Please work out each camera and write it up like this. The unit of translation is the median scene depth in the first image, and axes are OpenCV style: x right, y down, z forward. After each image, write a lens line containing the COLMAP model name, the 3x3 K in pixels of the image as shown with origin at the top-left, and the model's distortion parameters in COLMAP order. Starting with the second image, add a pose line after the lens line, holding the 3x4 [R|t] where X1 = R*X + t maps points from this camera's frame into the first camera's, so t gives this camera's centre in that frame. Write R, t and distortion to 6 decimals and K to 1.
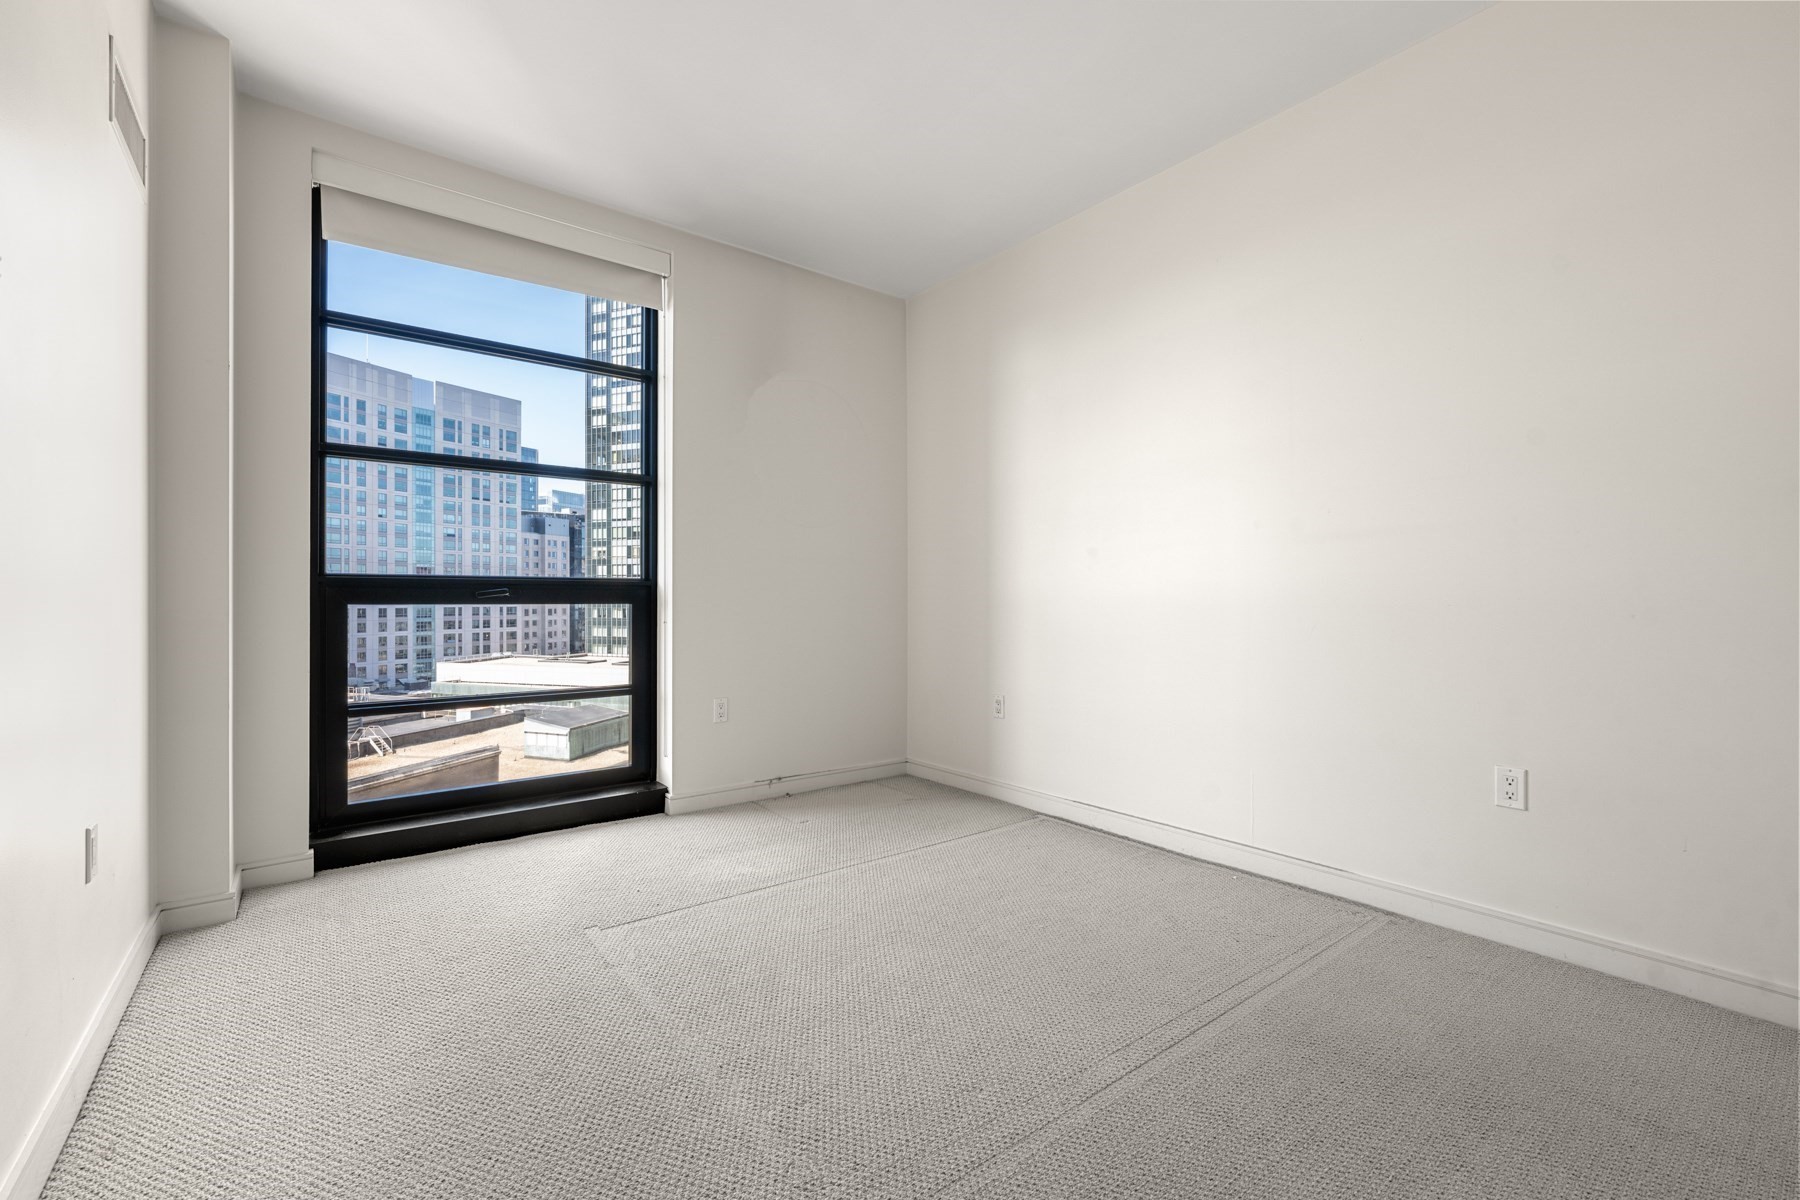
lens RADIAL K [[760.6, 0, 893.8], [0, 760.6, 601.8], [0, 0, 1]] dist [-0.001374, -0.000461]
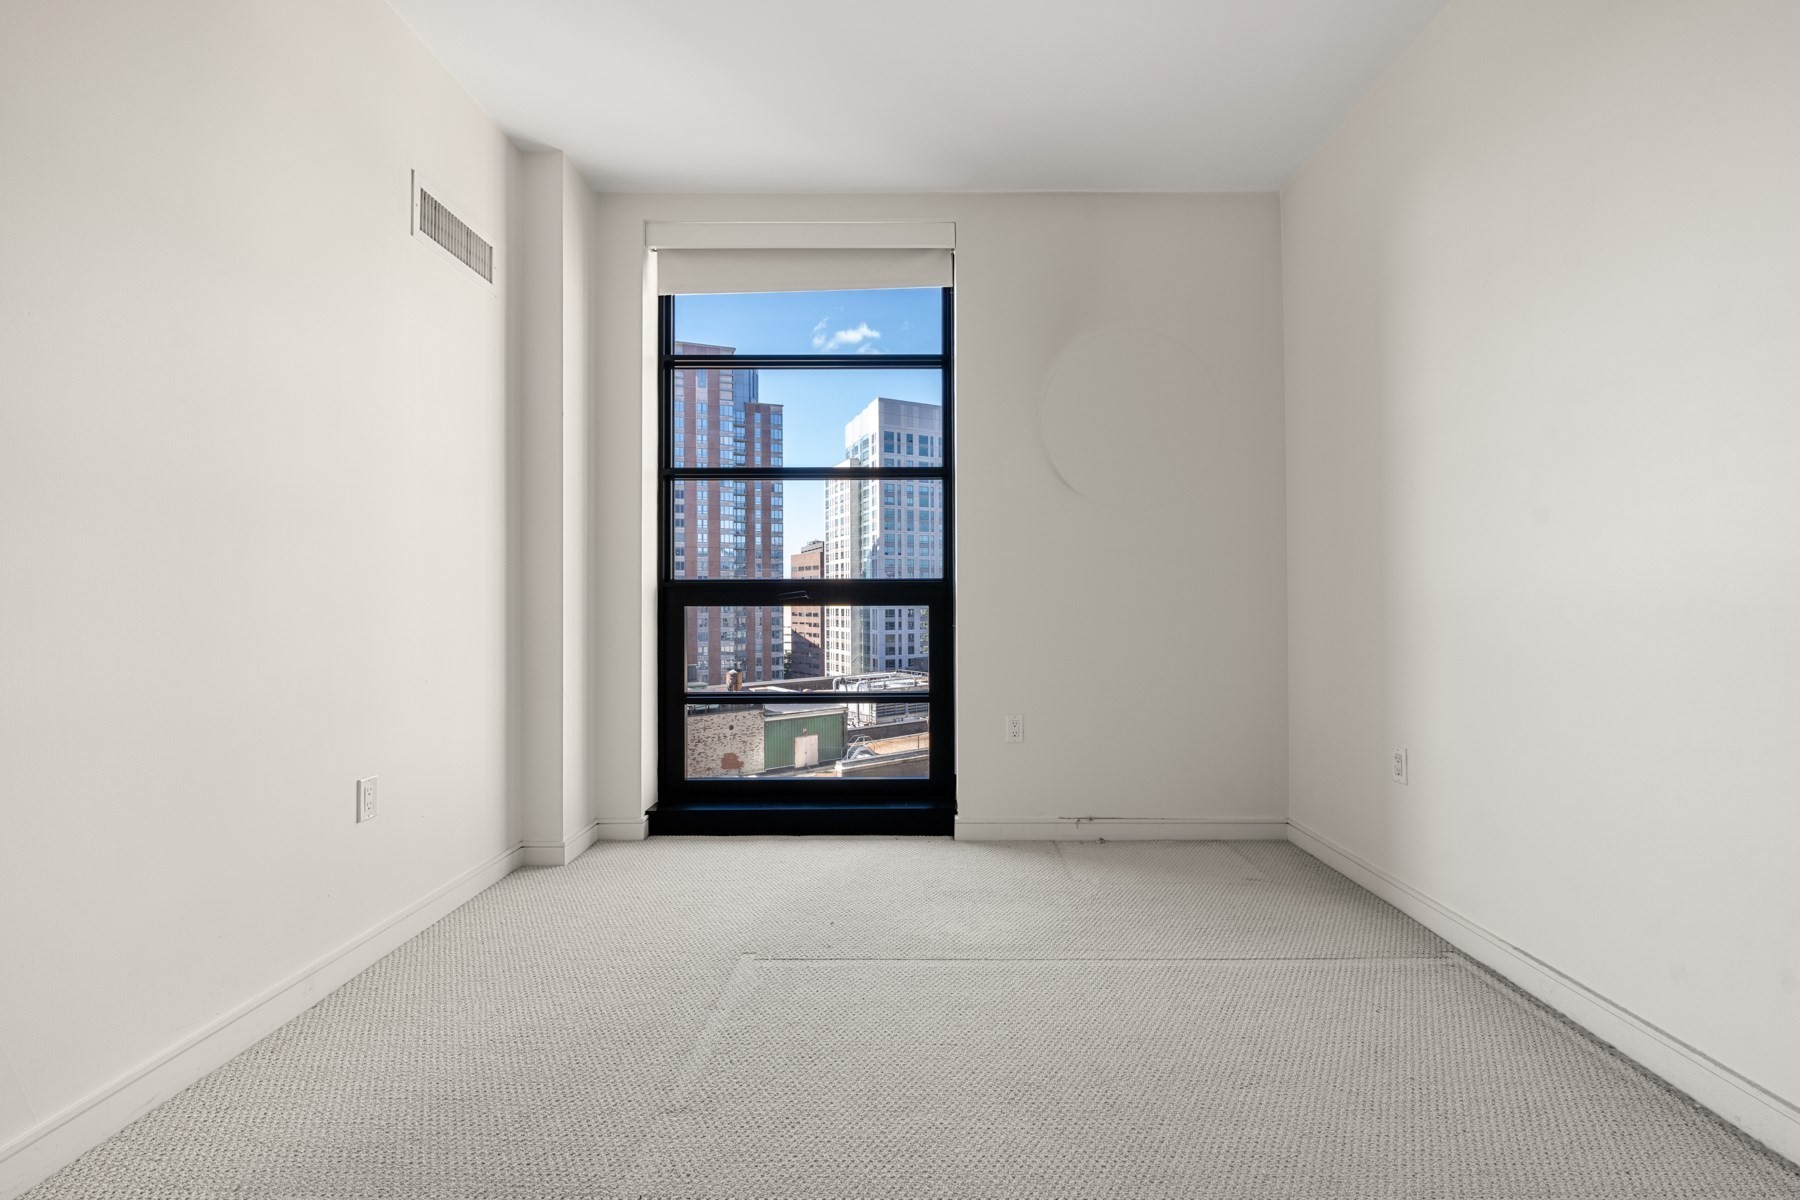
lens RADIAL K [[760.6, 0, 905.4], [0, 760.6, 592.2], [0, 0, 1]] dist [-0.001374, -0.000461]
pose [[0.793338, -0.010151, -0.608696, 0.240502], [0.001490, 0.999890, -0.014734, -0.000254], [0.608779, 0.010782, 0.793266, 0.277005]]
